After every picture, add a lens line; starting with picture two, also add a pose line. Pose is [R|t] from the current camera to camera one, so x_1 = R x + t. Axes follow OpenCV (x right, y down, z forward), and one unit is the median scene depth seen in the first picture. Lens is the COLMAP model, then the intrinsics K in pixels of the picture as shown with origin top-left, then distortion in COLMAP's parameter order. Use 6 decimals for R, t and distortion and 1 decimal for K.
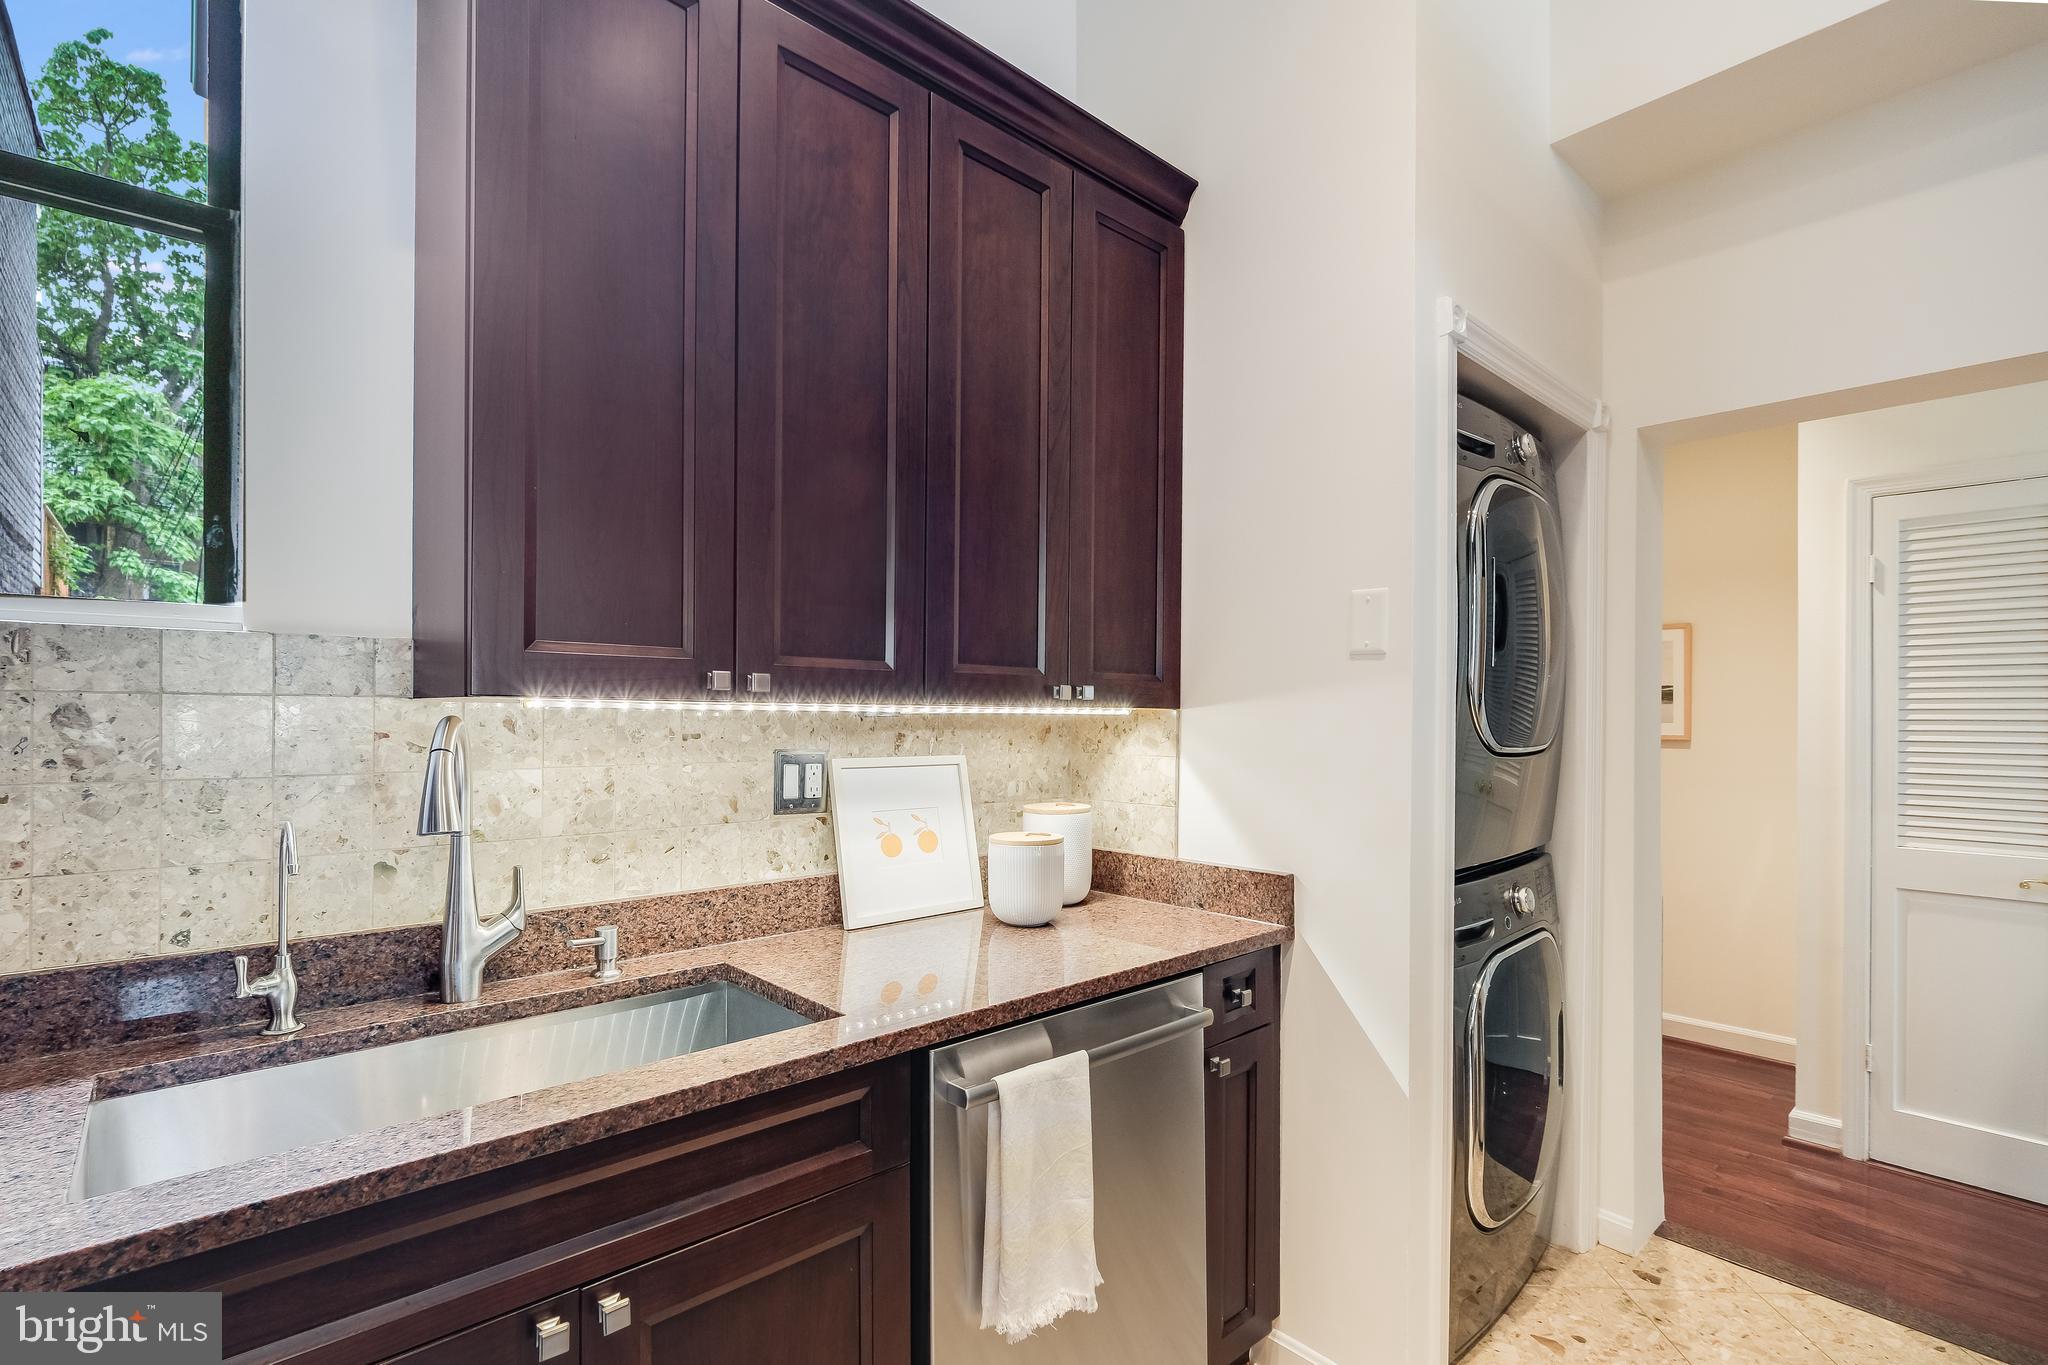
lens RADIAL K [[928.5, 0, 1062.6], [0, 928.5, 717.5], [0, 0, 1]] dist [-0.001169, -0.000353]
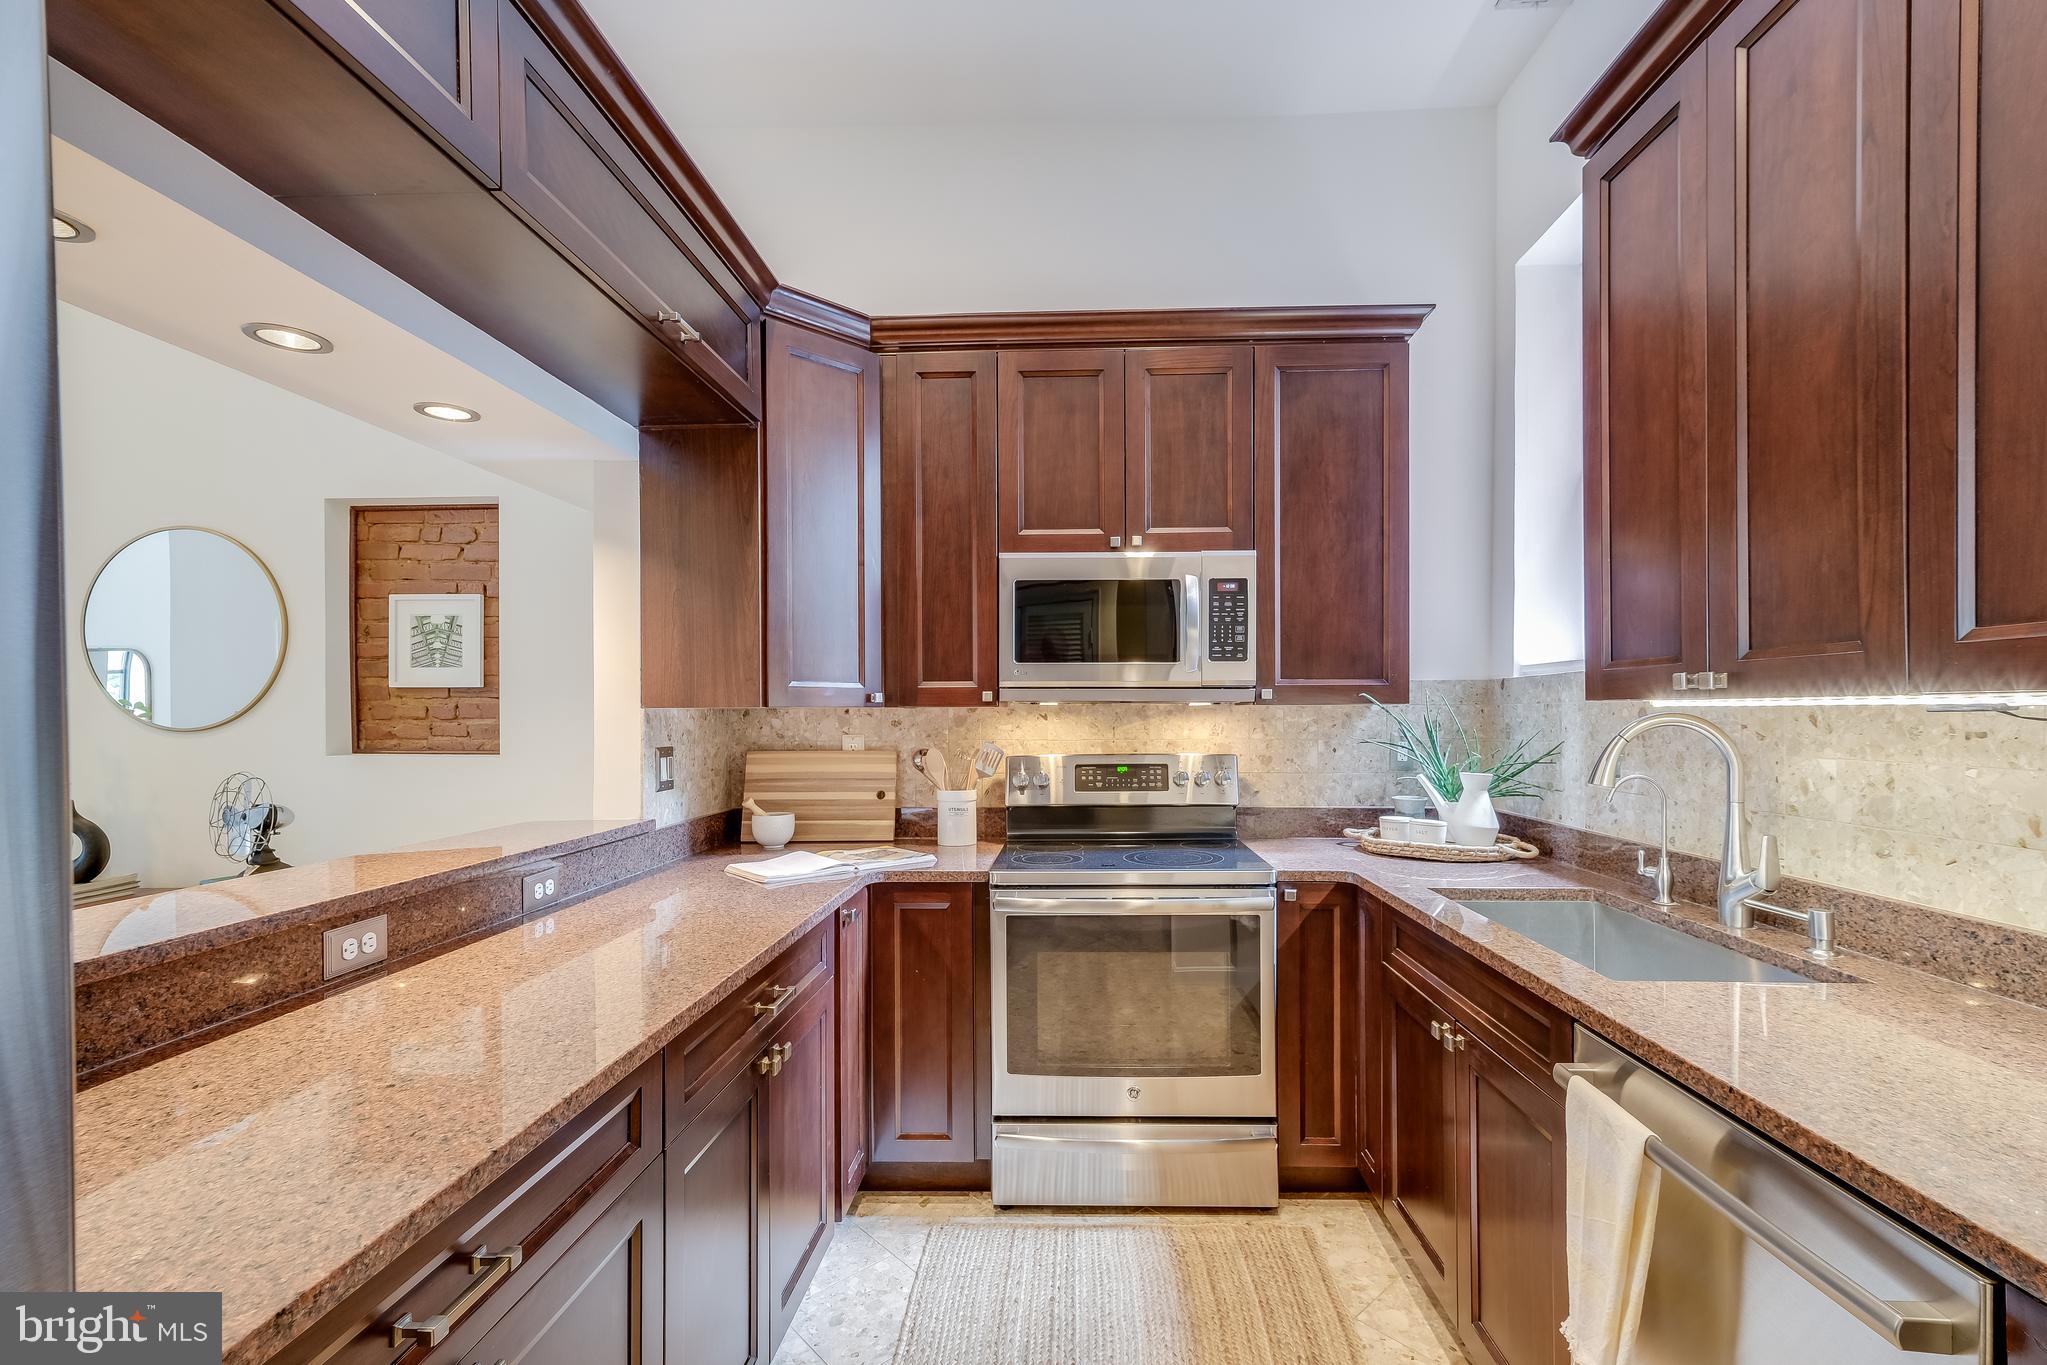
lens RADIAL K [[928.0, 0, 1062.1], [0, 928.0, 717.5], [0, 0, 1]] dist [-0.001169, -0.000353]
pose [[-0.696404, 0.002953, -0.717644, 0.807355], [0.002977, 0.999995, 0.001225, 0.001026], [0.717644, -0.001284, -0.696409, 1.022817]]
